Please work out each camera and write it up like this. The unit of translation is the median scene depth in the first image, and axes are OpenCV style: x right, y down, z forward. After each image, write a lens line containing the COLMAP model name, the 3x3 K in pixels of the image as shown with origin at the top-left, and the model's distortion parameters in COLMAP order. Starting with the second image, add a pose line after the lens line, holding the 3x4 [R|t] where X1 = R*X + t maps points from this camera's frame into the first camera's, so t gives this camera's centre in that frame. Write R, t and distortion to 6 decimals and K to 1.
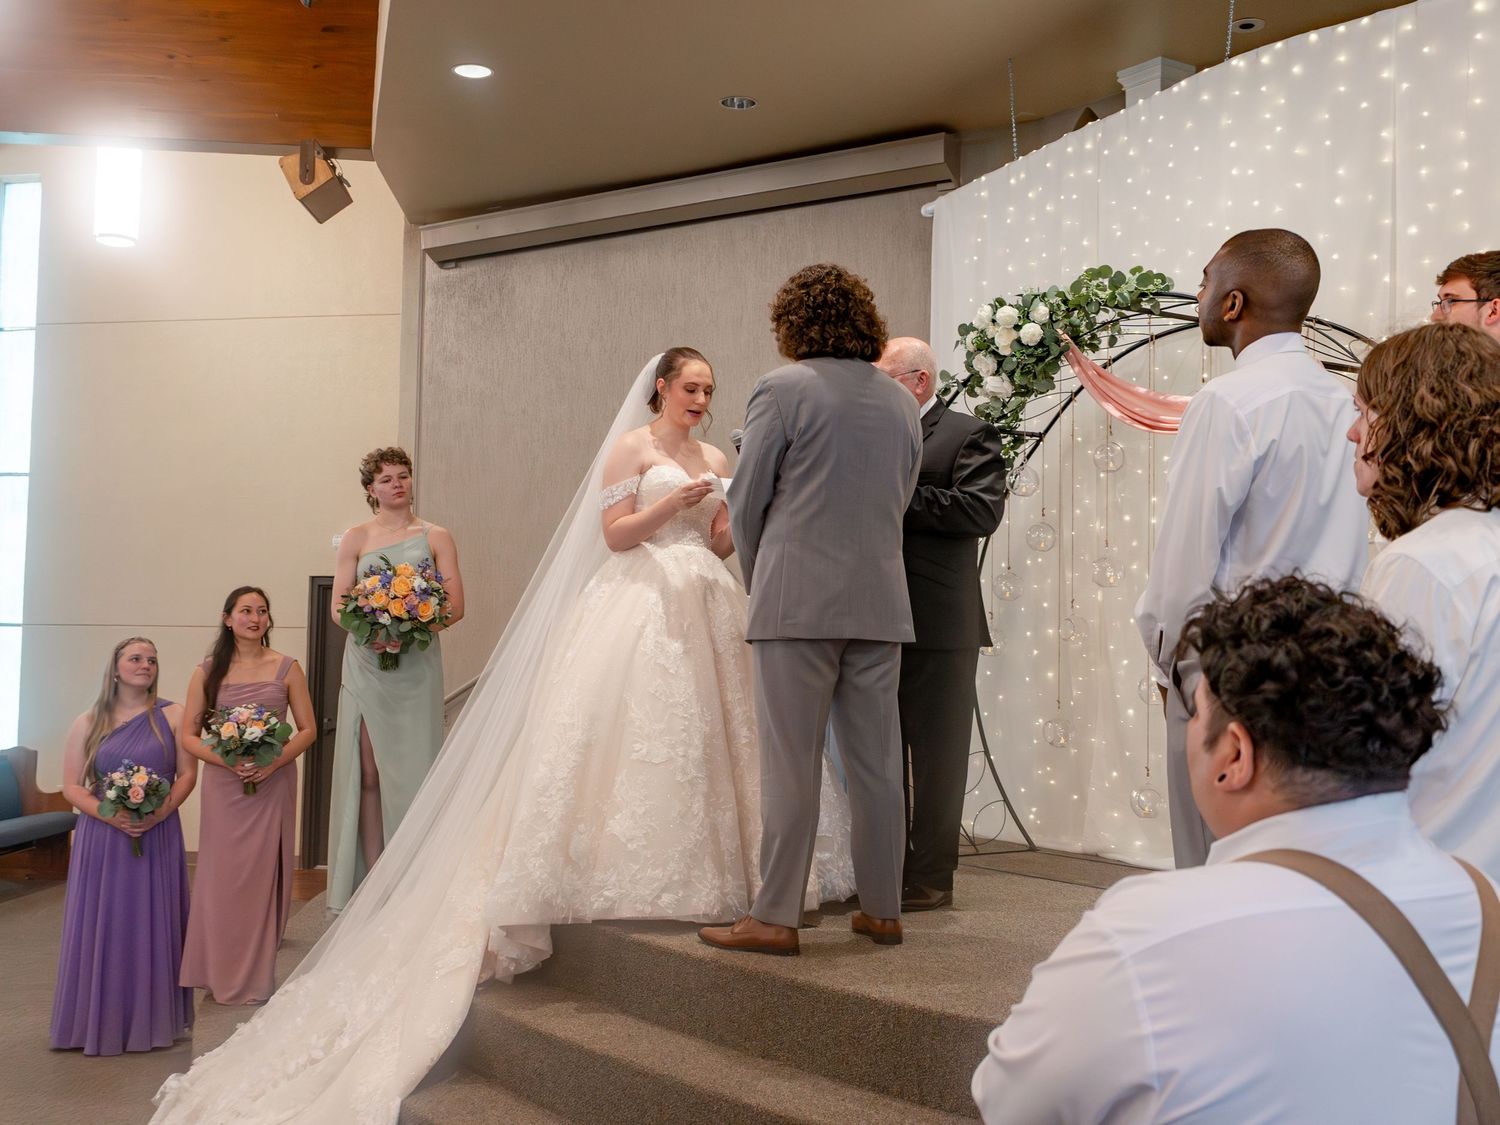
lens RADIAL K [[1593.2, 0, 750.2], [0, 1593.2, 555.9], [0, 0, 1]] dist [-0.050462, 0.000000]
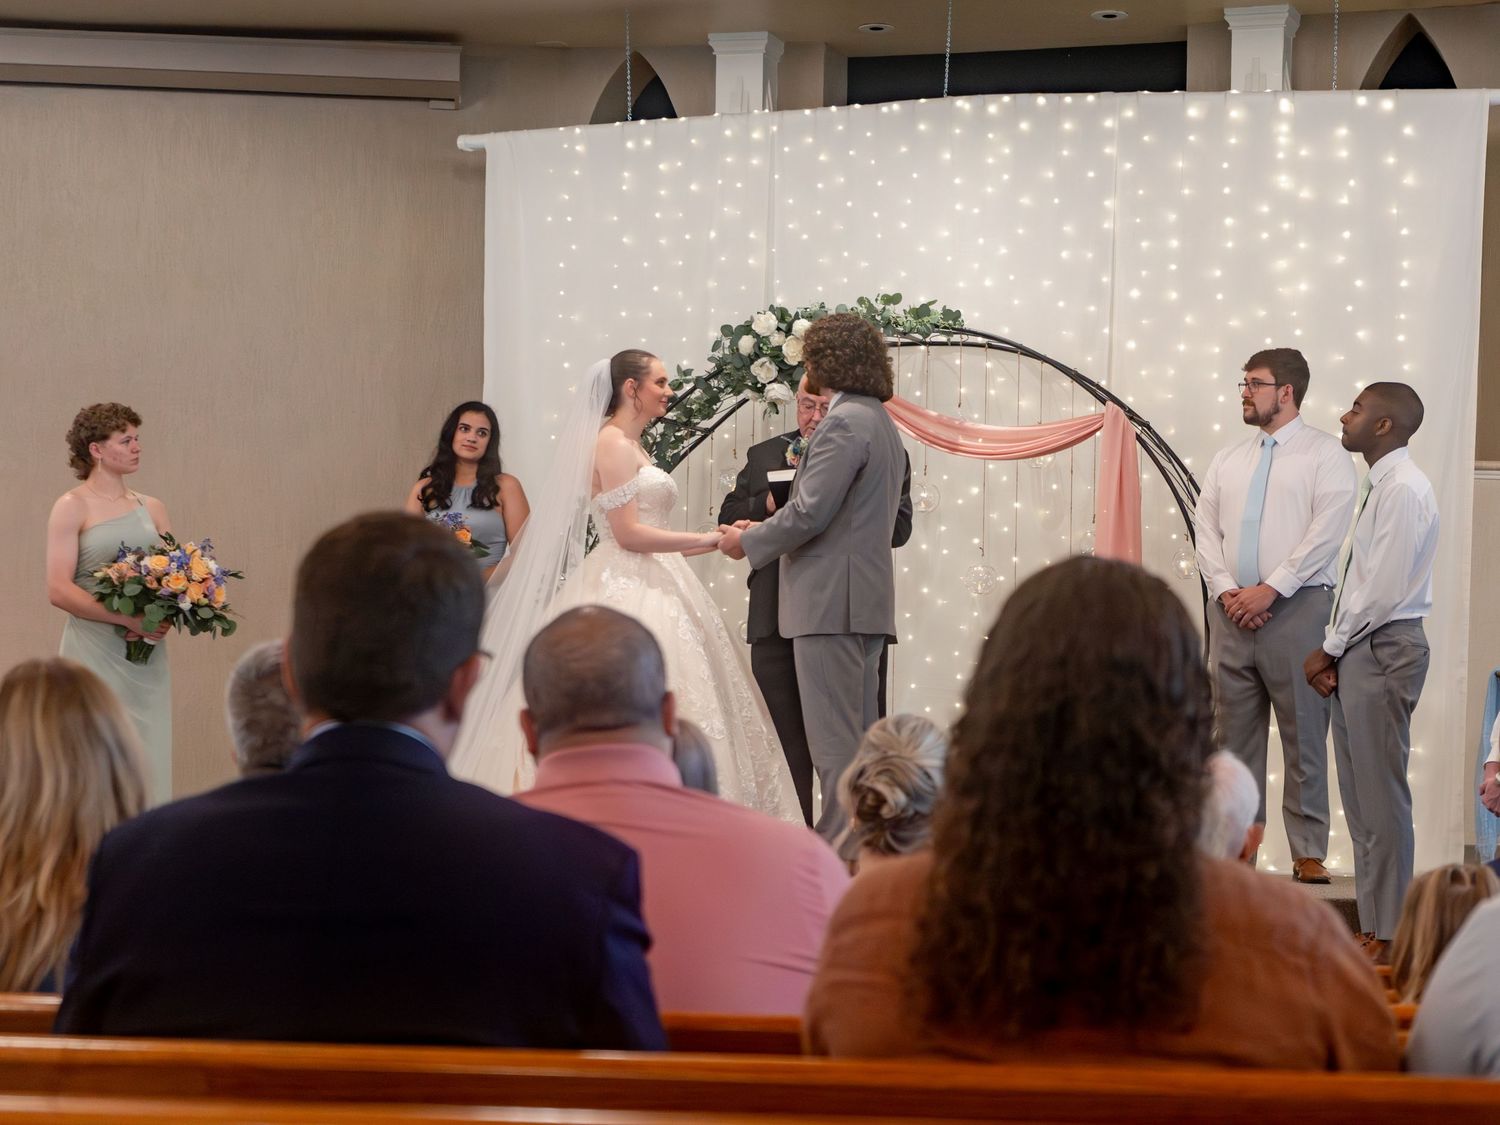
lens RADIAL K [[3056.4, 0, 749.8], [0, 3056.4, 564.8], [0, 0, 1]] dist [-0.115047, 0.000000]
pose [[0.791050, 0.031507, 0.610940, -1.095630], [-0.041100, 0.999154, 0.001689, 0.001959], [-0.610369, -0.026445, 0.791675, -0.576191]]
